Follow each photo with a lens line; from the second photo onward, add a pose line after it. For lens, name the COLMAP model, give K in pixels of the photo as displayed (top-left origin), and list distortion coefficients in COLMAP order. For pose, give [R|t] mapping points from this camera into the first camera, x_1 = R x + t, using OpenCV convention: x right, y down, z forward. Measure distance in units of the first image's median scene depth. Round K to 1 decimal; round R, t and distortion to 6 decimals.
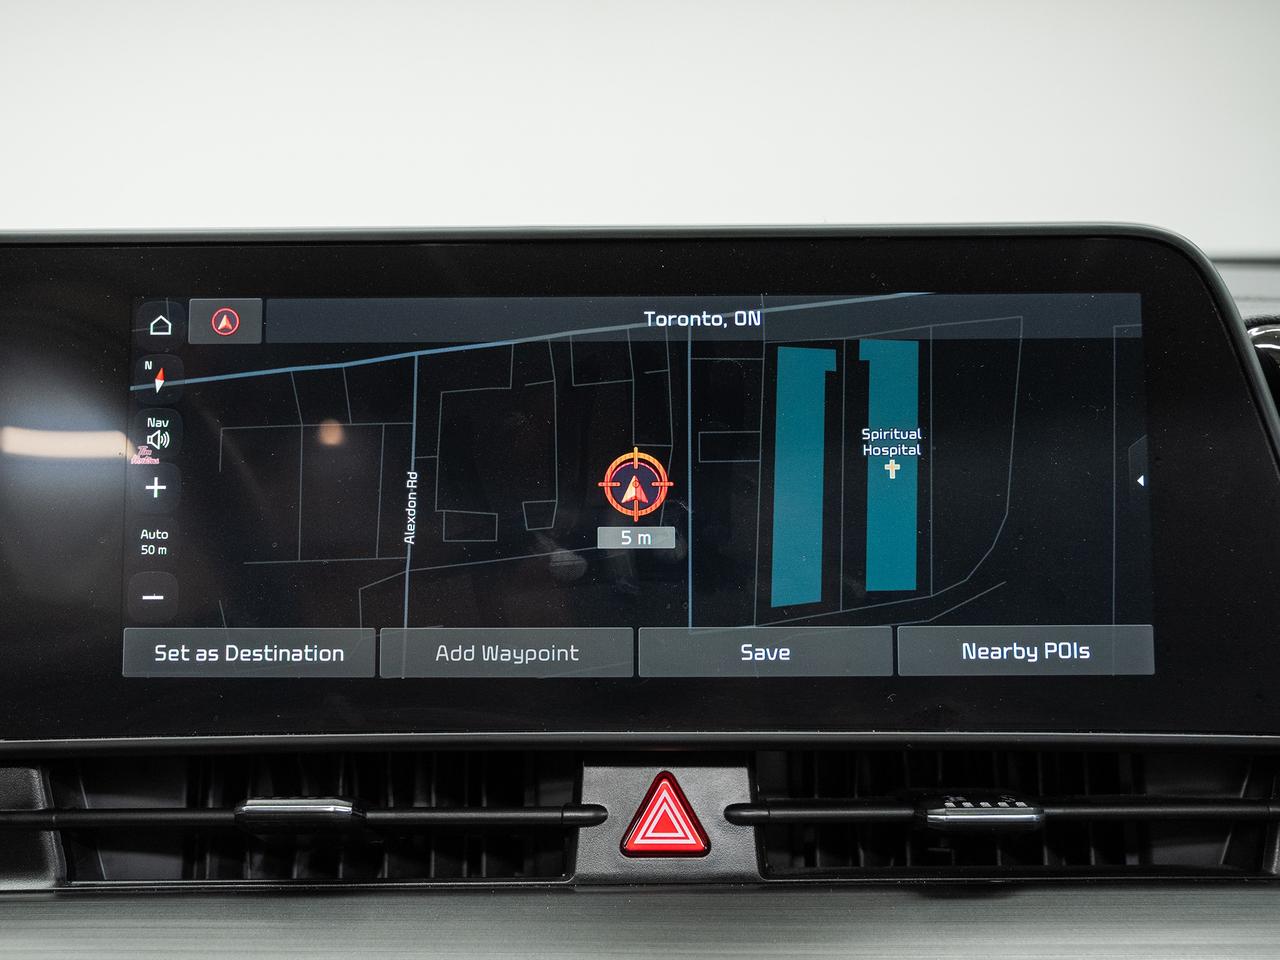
lens RADIAL K [[1132.7, 0, 644.1], [0, 1132.7, 480.4], [0, 0, 1]] dist [-0.013553, 0.017918]
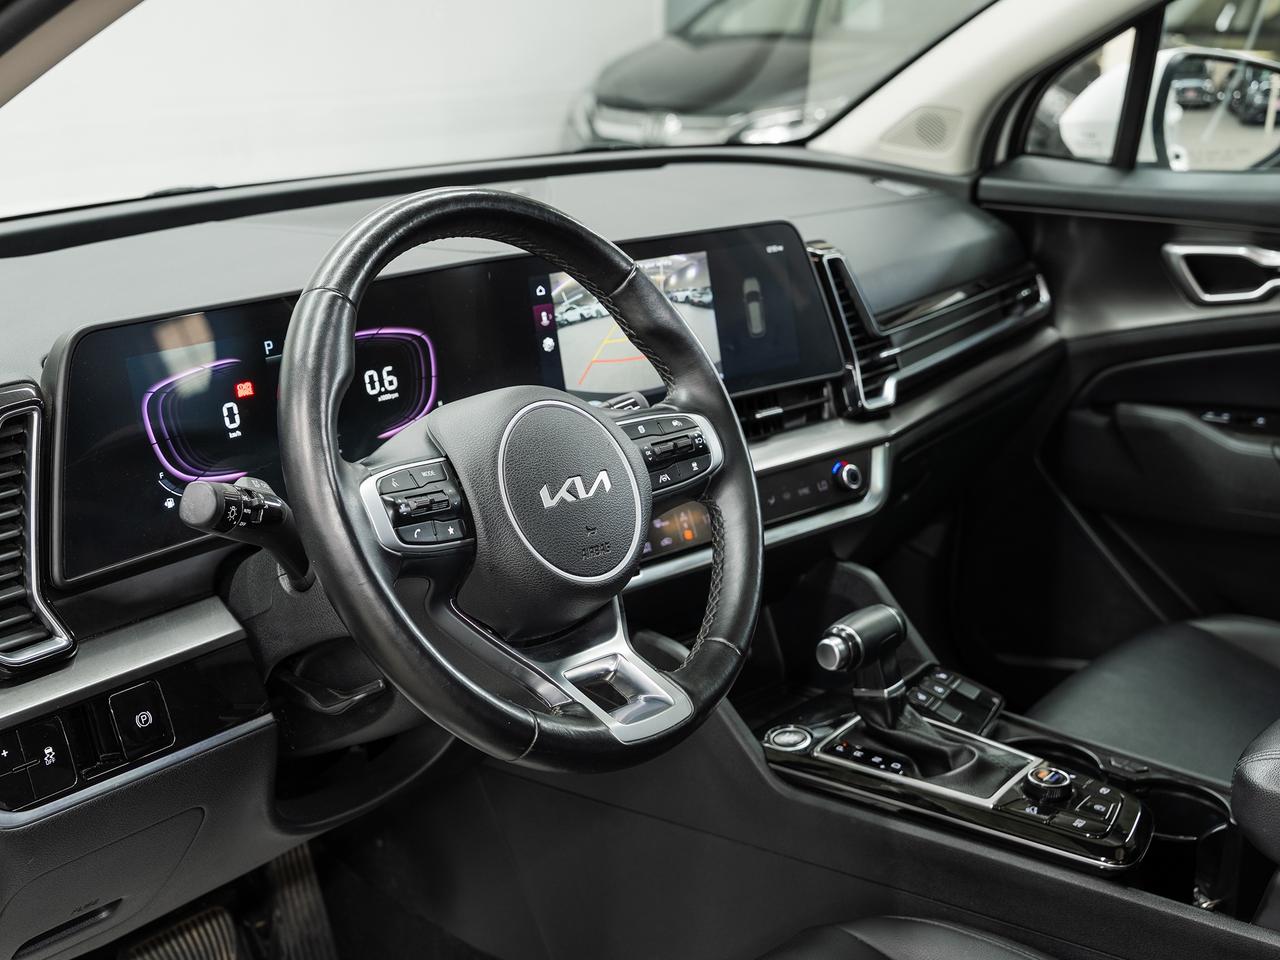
lens RADIAL K [[1707.6, 0, 640.2], [0, 1707.6, 479.5], [0, 0, 1]] dist [0.061235, 0.000000]
pose [[0.726310, -0.187447, 0.661315, -3.058557], [0.084511, 0.979151, 0.184720, -0.422423], [-0.682152, -0.078275, 0.727009, -2.175892]]
